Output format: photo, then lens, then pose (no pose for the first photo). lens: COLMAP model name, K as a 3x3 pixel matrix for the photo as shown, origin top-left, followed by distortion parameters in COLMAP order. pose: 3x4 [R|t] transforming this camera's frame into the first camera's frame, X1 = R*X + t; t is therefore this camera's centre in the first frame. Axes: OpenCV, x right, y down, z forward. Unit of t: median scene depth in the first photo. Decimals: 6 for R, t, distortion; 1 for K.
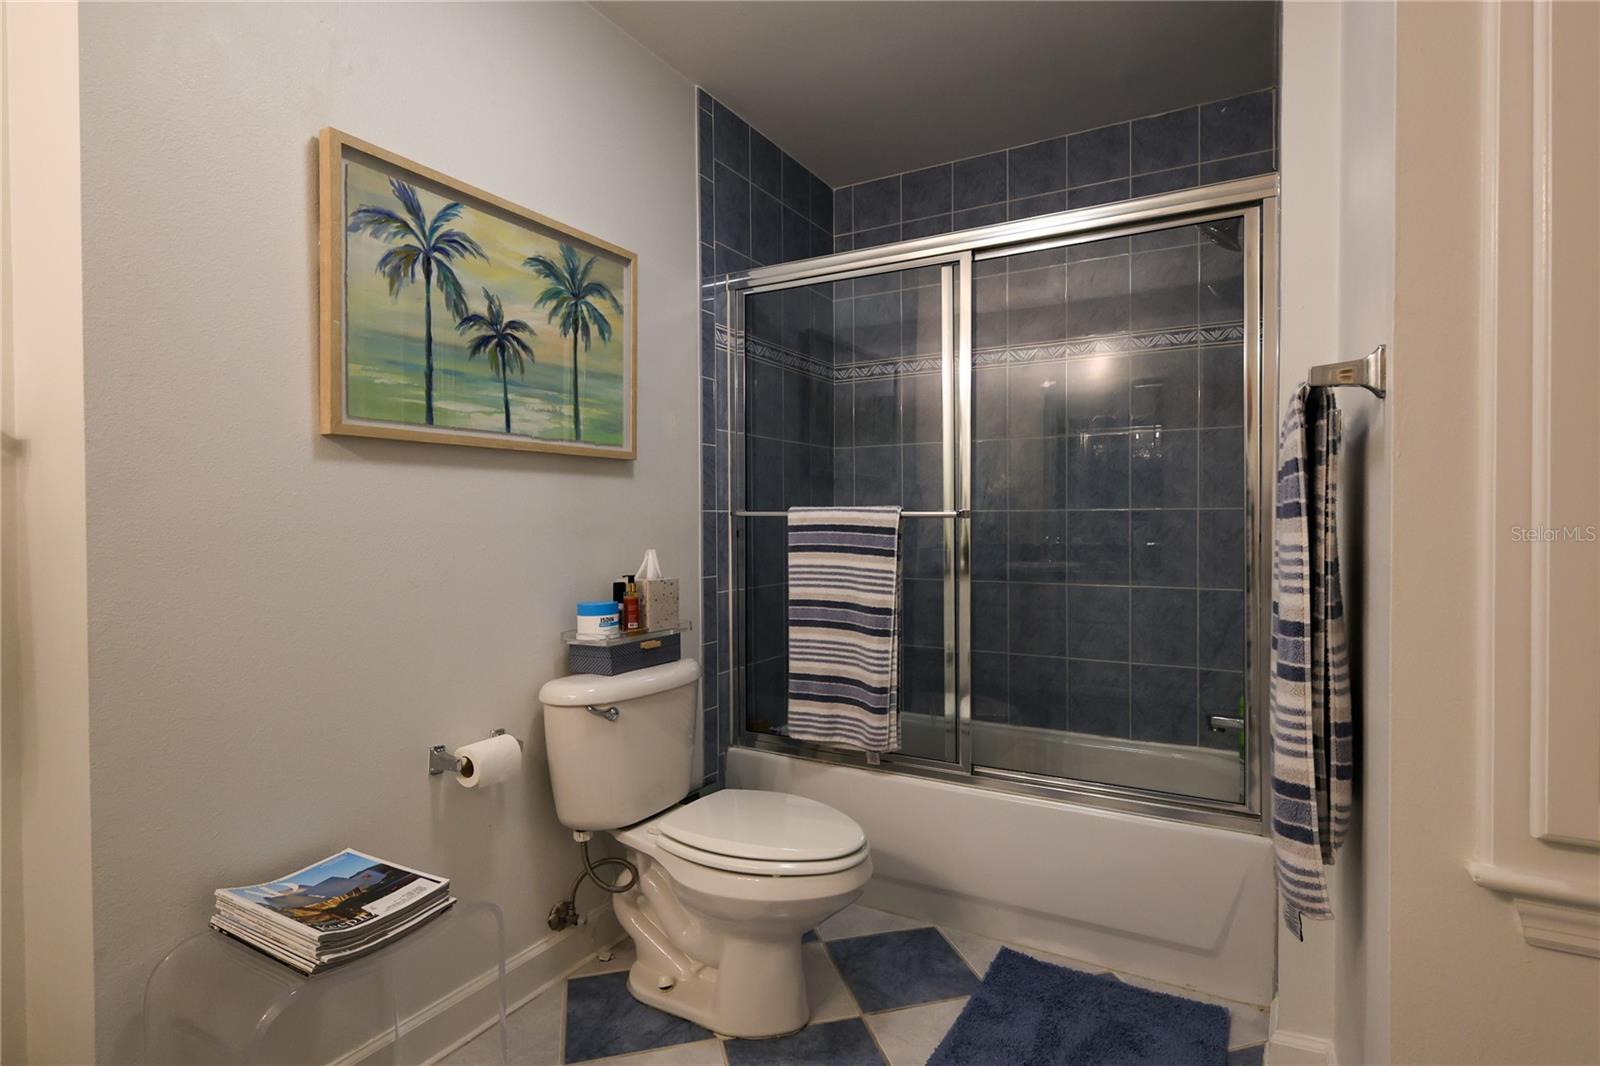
lens RADIAL K [[796.5, 0, 800.0], [0, 796.5, 533.0], [0, 0, 1]] dist [0.001719, 0.000191]
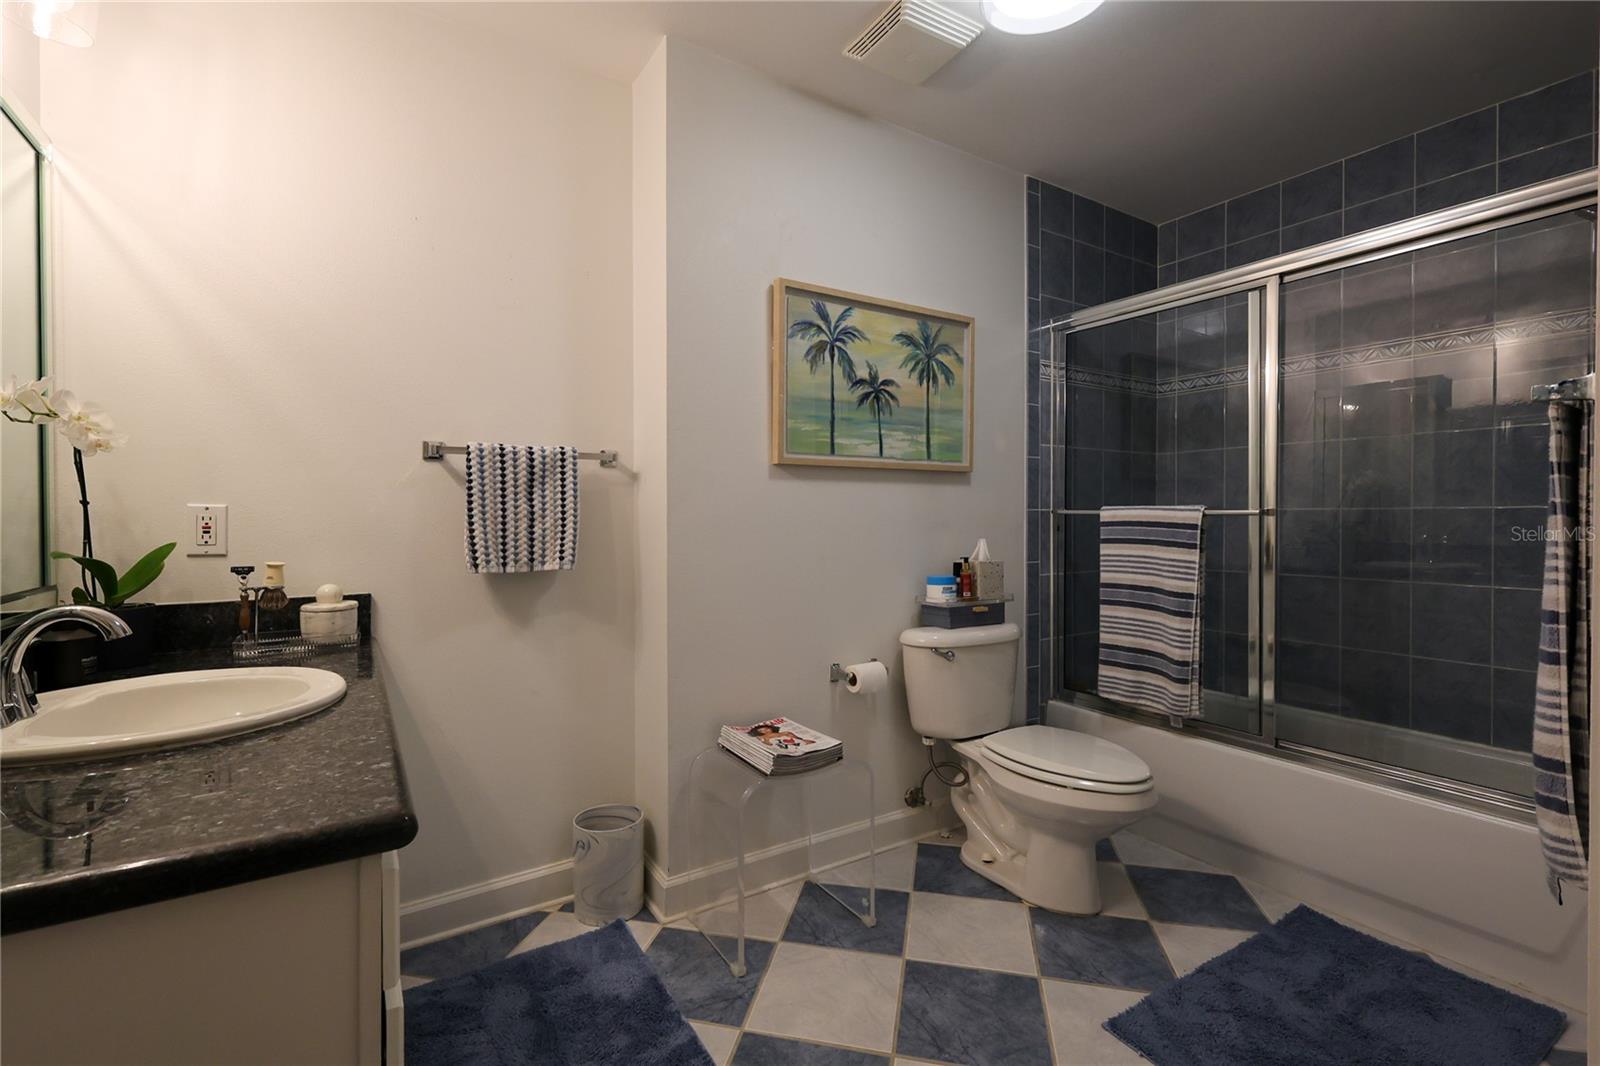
lens RADIAL K [[715.5, 0, 772.1], [0, 715.5, 513.7], [0, 0, 1]] dist [-0.000640, 0.000041]
pose [[0.871161, 0.000999, -0.490997, 0.102186], [-0.011268, 0.999775, -0.017958, 0.004616], [0.490869, 0.021177, 0.870976, -0.235340]]
